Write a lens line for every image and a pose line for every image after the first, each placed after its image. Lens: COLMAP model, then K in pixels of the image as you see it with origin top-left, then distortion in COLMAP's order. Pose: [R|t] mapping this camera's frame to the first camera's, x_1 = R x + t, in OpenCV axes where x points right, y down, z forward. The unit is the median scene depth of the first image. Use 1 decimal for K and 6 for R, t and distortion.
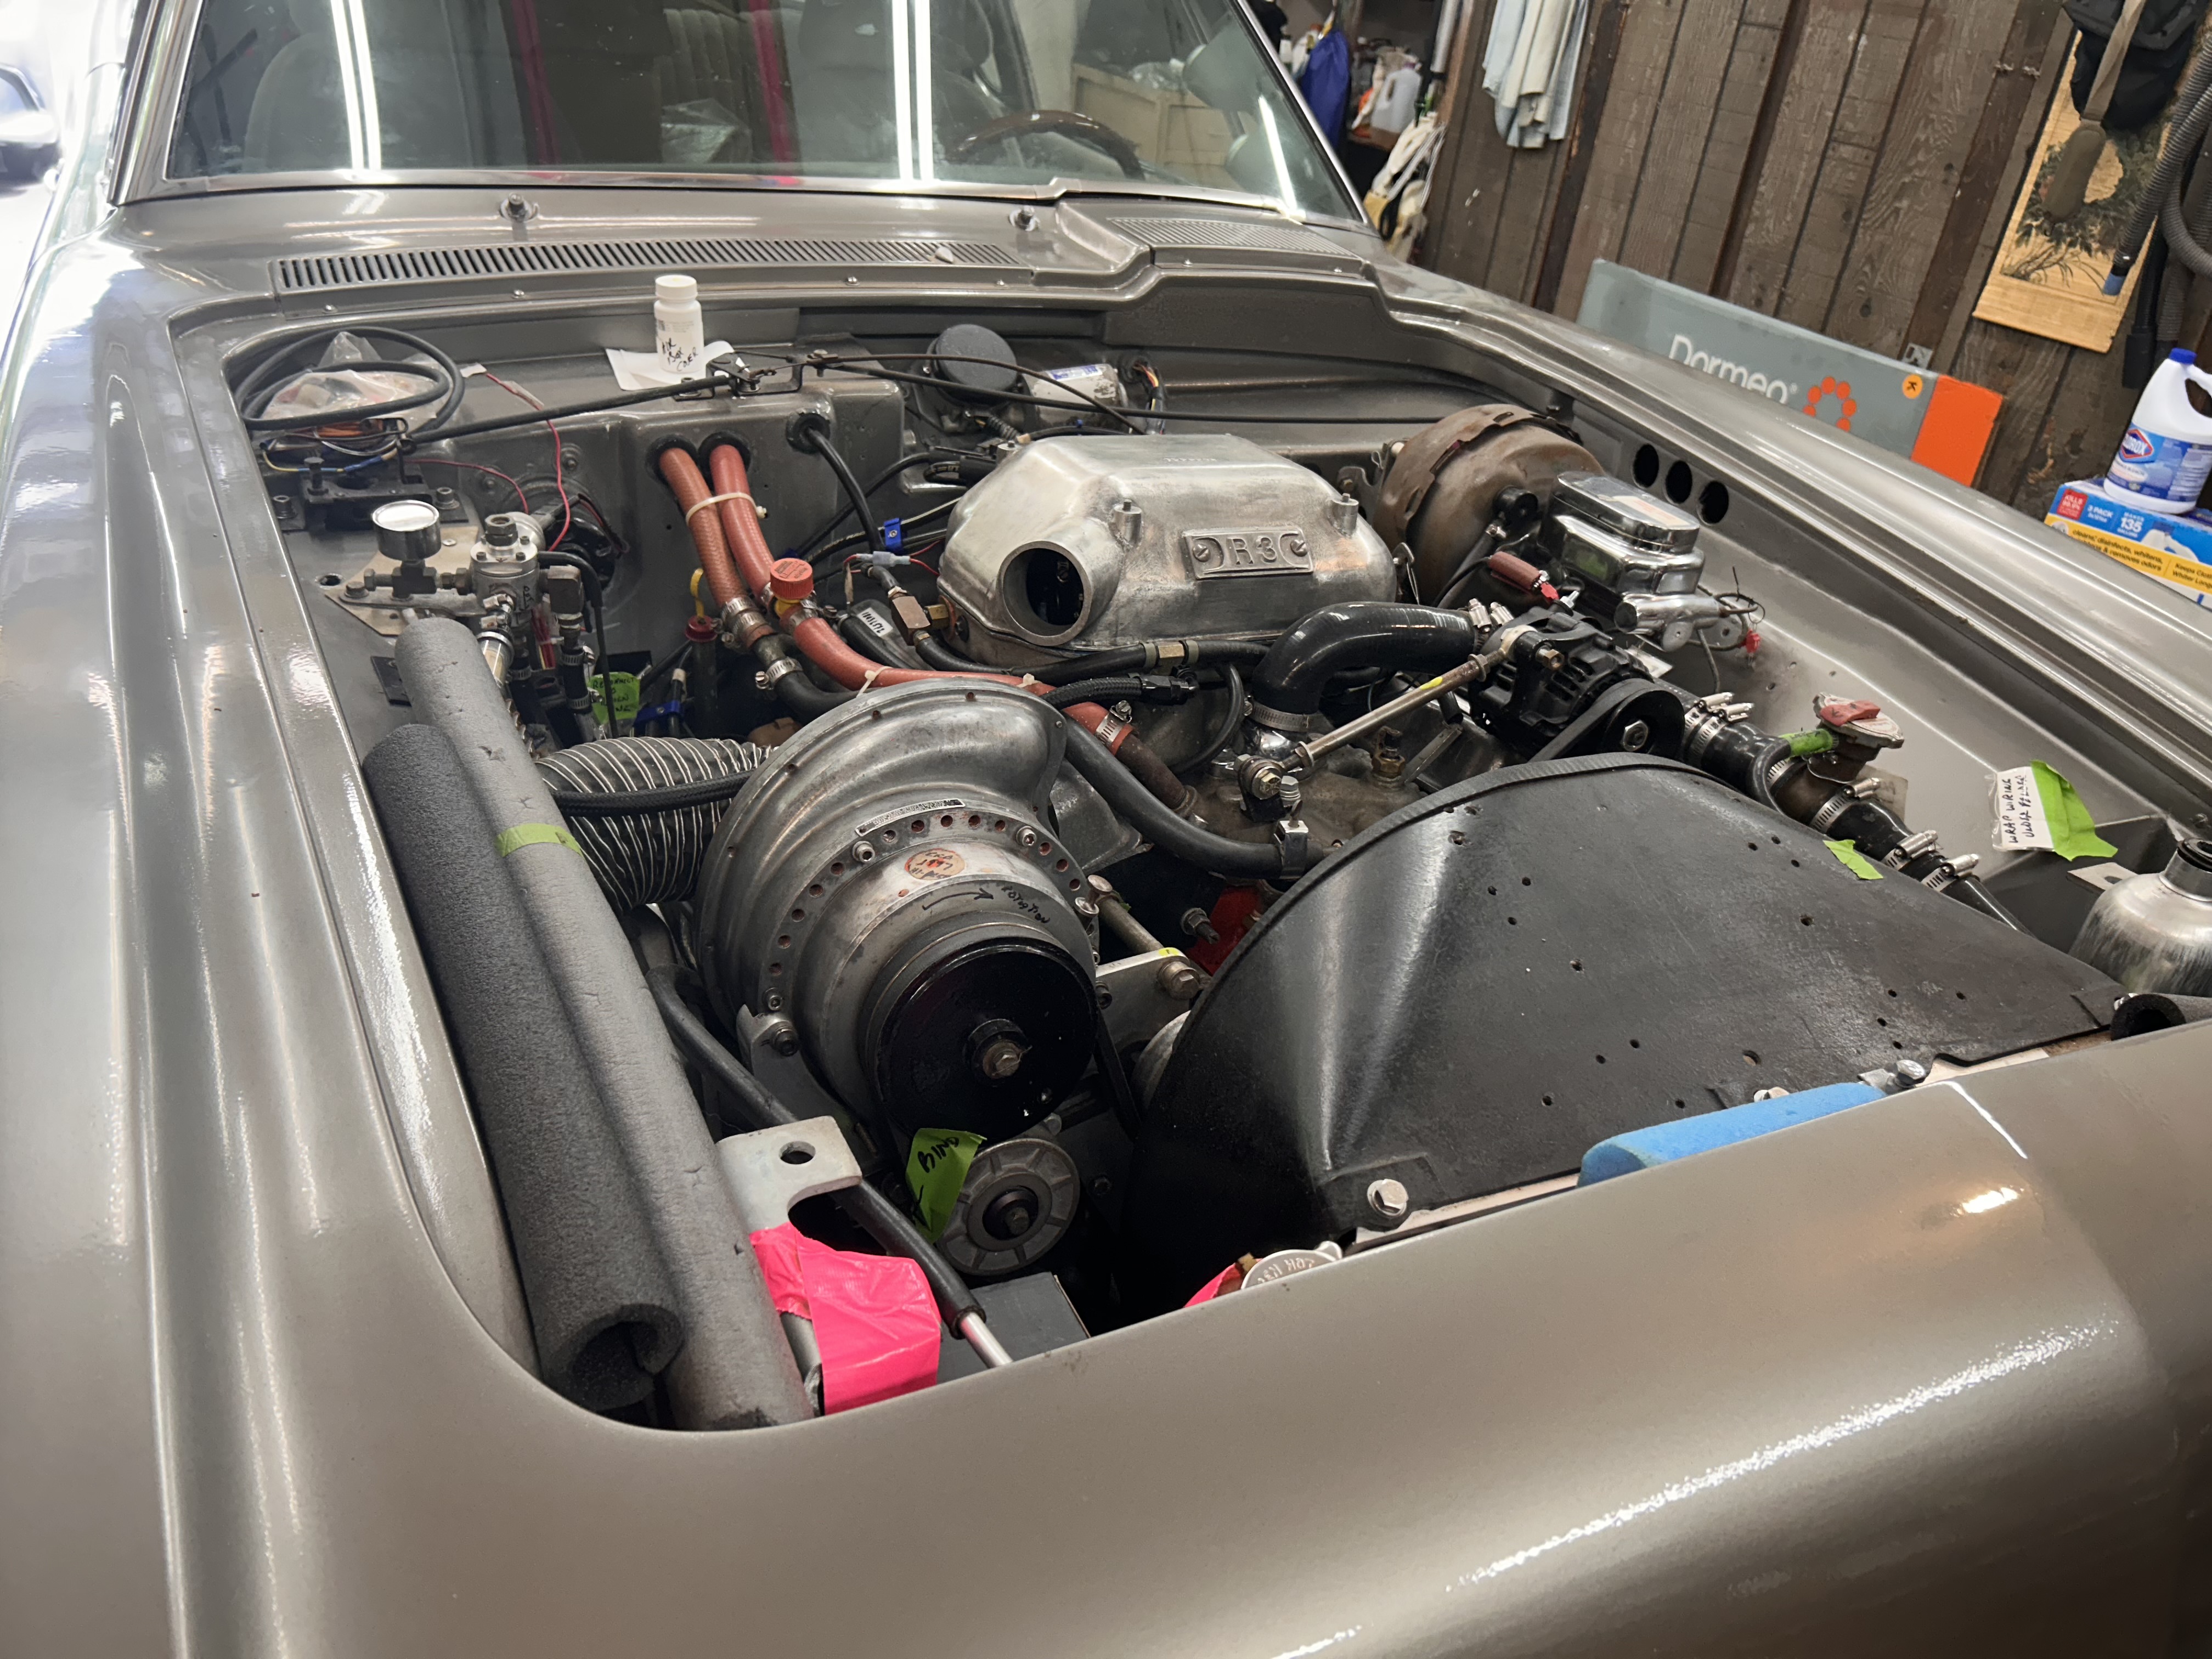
lens RADIAL K [[1663.4, 0, 1106.0], [0, 1663.4, 829.5], [0, 0, 1]] dist [0.063863, -0.080432]
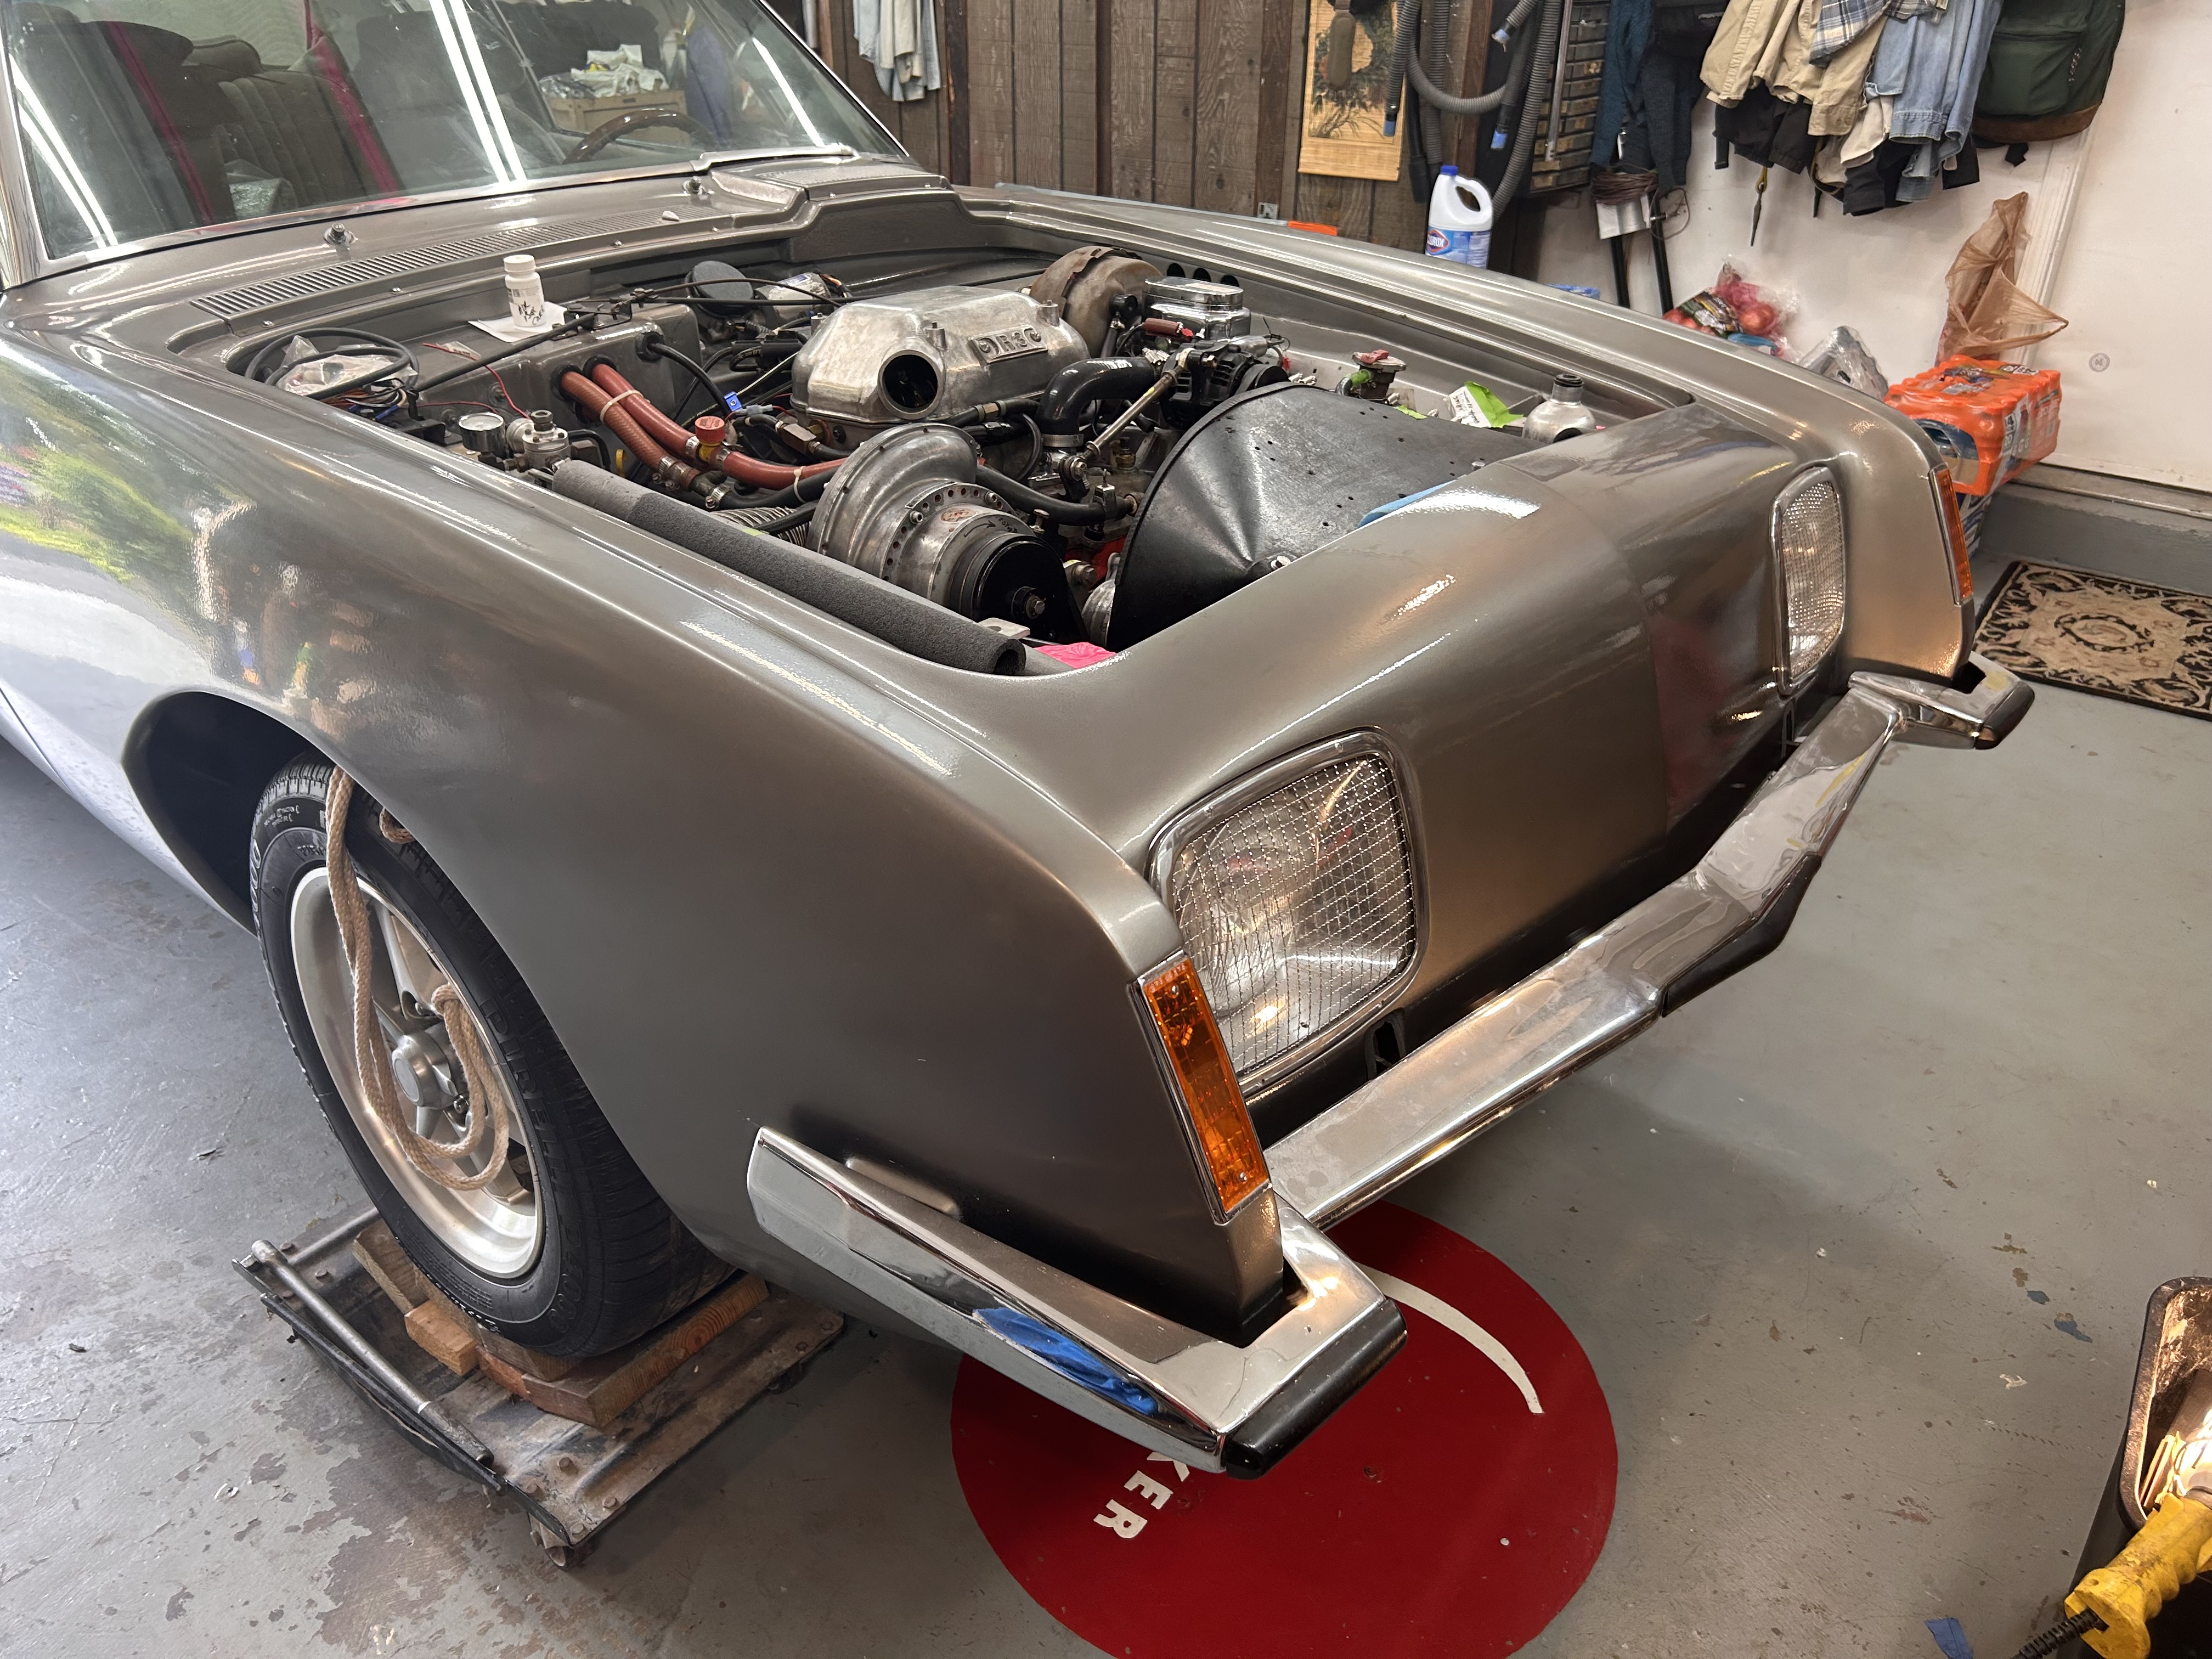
lens RADIAL K [[1704.8, 0, 1106.0], [0, 1704.8, 829.5], [0, 0, 1]] dist [0.008341, -0.005499]
pose [[0.912827, -0.279164, 0.298018, -0.216956], [0.278184, 0.959396, 0.046624, 0.109920], [-0.298933, 0.040344, 0.953421, -0.264428]]
